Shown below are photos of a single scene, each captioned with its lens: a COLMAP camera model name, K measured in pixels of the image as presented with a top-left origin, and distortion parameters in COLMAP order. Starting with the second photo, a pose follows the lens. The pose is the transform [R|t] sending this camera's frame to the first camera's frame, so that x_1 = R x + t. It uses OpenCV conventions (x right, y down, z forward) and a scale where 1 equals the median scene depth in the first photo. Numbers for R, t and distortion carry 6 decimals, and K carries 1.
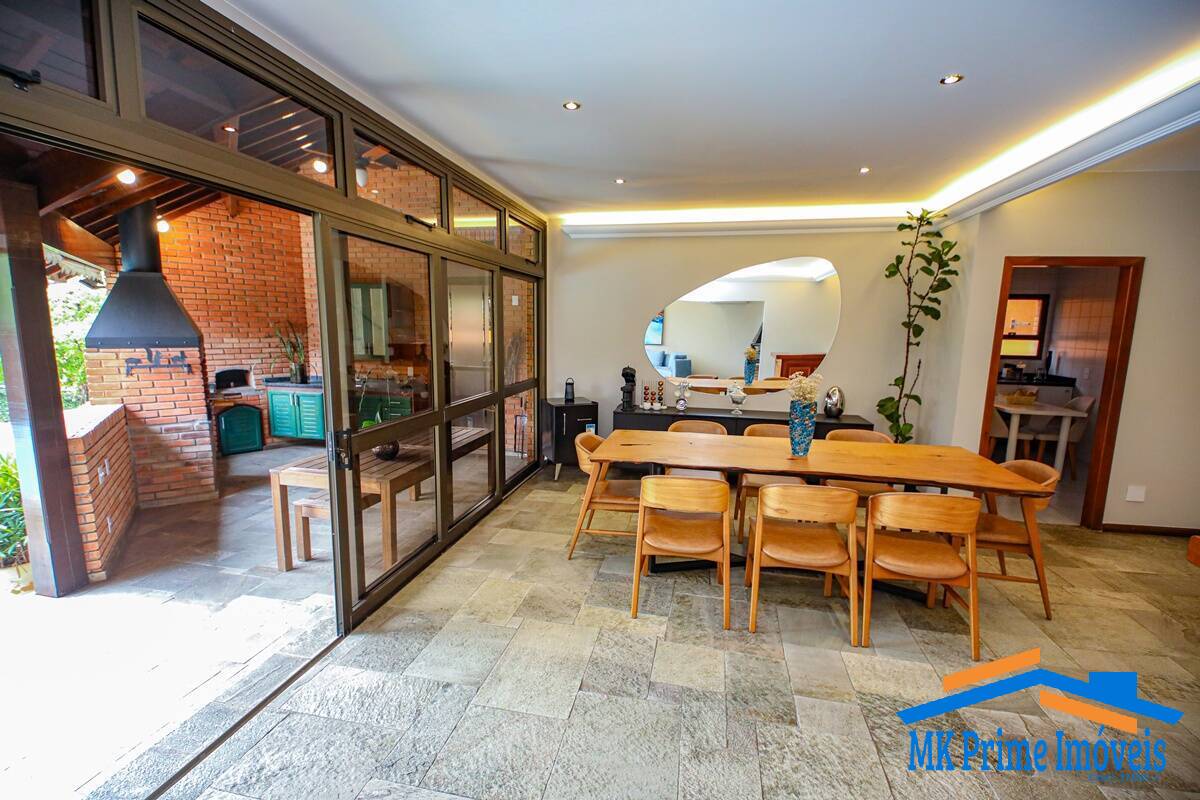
lens RADIAL K [[532.7, 0, 597.2], [0, 532.7, 406.9], [0, 0, 1]] dist [-0.045948, -0.000680]
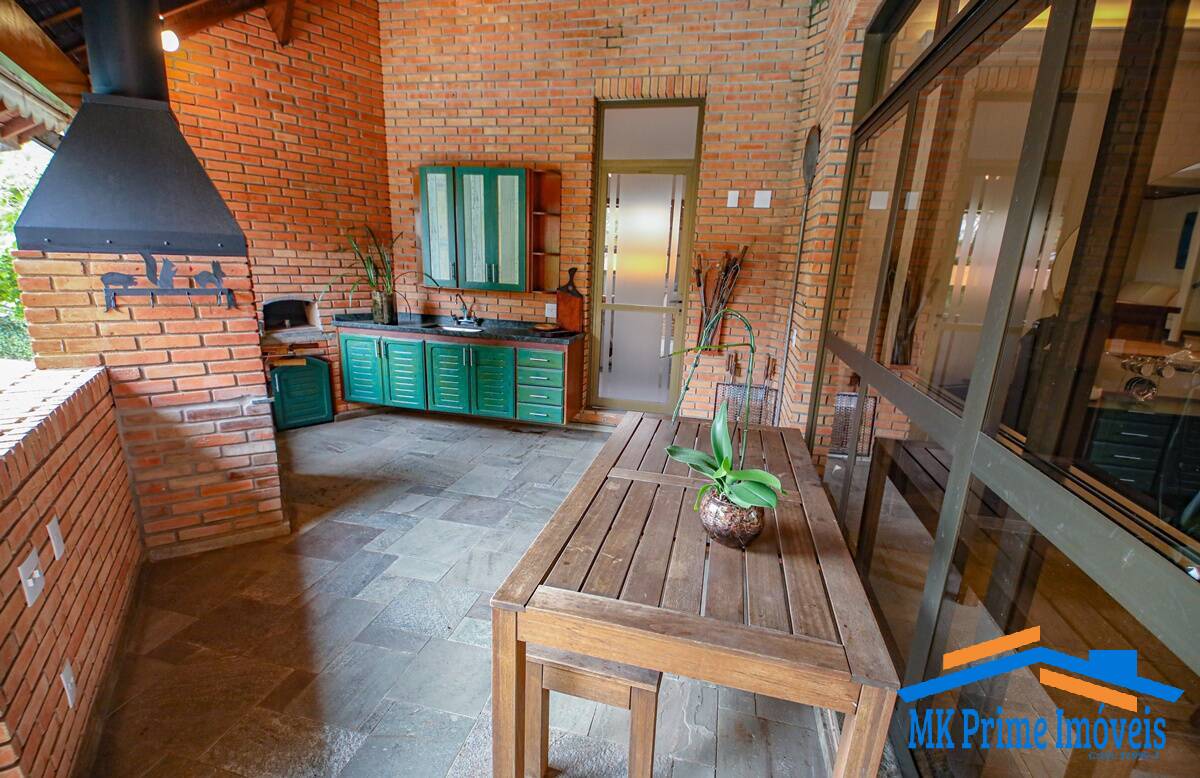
lens RADIAL K [[529.7, 0, 573.0], [0, 529.7, 405.7], [0, 0, 1]] dist [0.000541, -0.023191]
pose [[0.997037, 0.039010, -0.066291, -0.332548], [-0.031165, 0.992817, 0.115509, -0.031289], [0.070321, -0.113101, 0.991092, 0.399323]]
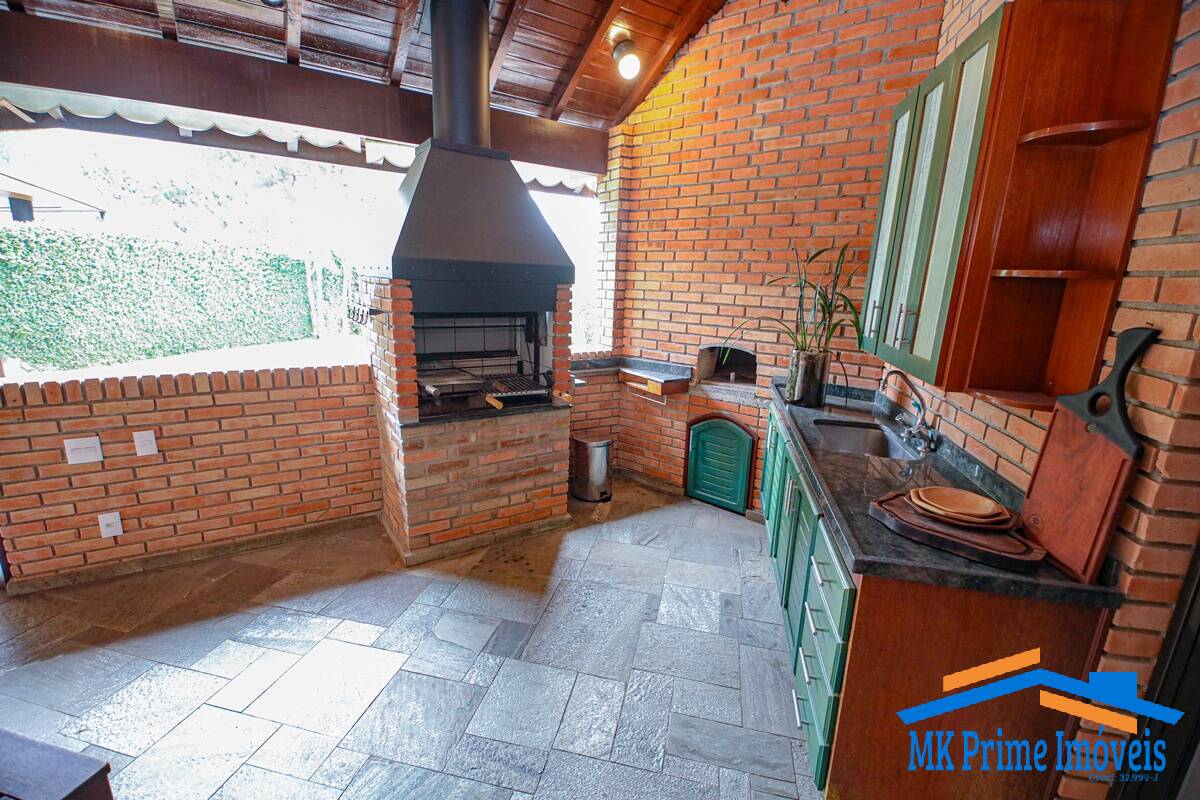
lens RADIAL K [[523.6, 0, 592.4], [0, 523.6, 416.8], [0, 0, 1]] dist [-0.001018, -0.000313]
pose [[-0.034968, 0.232749, -0.971908, -0.202163], [-0.178660, 0.955381, 0.235219, -0.115778], [0.983289, 0.181866, 0.008175, 0.979138]]
